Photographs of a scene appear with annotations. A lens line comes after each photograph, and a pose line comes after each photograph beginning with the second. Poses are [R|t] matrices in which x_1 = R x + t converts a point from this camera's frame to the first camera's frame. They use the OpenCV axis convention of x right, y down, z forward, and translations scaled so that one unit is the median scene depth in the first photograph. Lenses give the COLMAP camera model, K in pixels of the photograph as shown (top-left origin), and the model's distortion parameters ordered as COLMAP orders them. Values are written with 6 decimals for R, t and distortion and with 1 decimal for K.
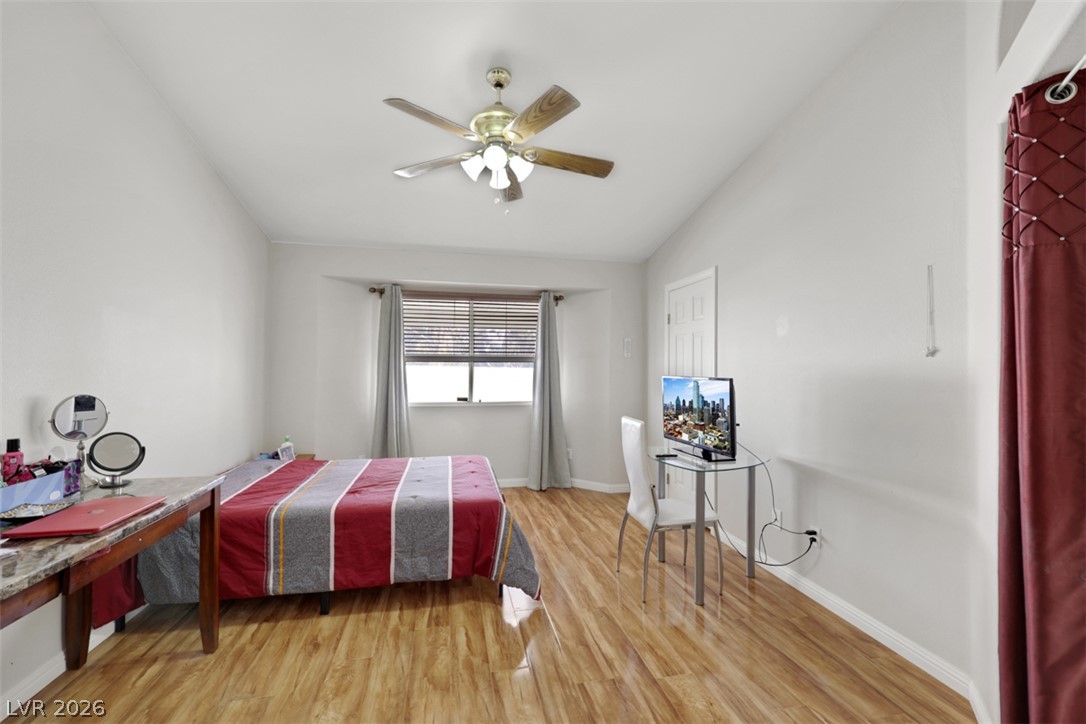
lens RADIAL K [[447.7, 0, 547.9], [0, 447.7, 372.8], [0, 0, 1]] dist [-0.000307, 0.001670]
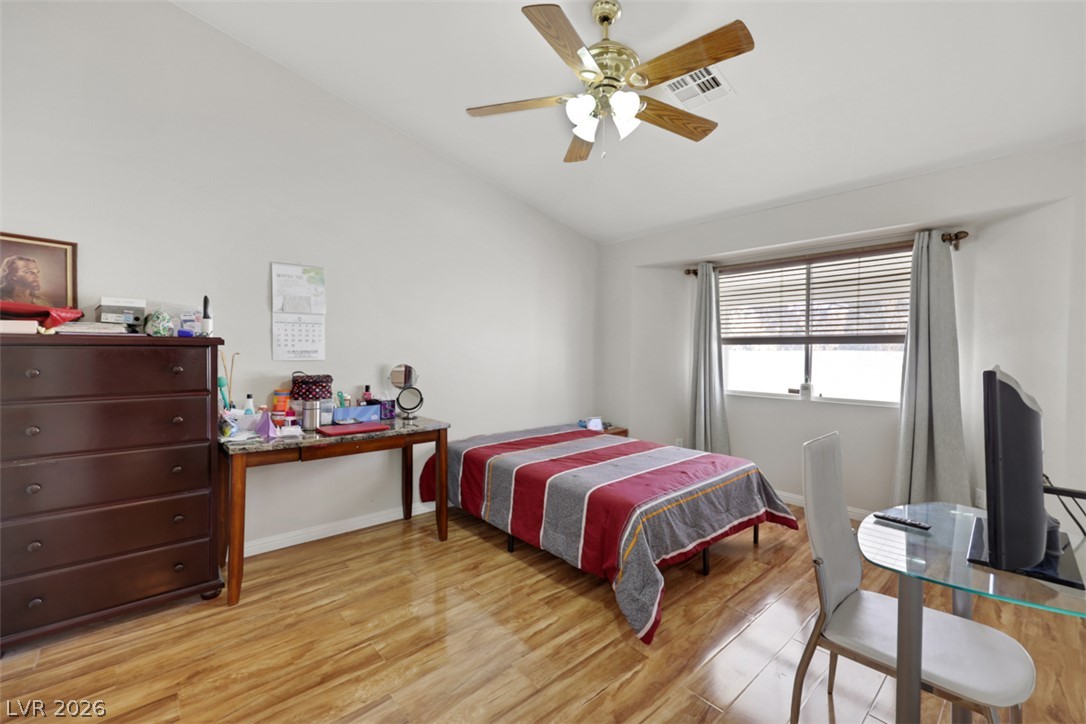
lens RADIAL K [[447.7, 0, 548.2], [0, 447.7, 363.8], [0, 0, 1]] dist [-0.000307, 0.001670]
pose [[0.502168, 0.023572, -0.864449, 0.570185], [-0.014887, 0.999716, 0.018613, 0.004576], [0.864642, 0.003522, 0.502377, 0.457887]]
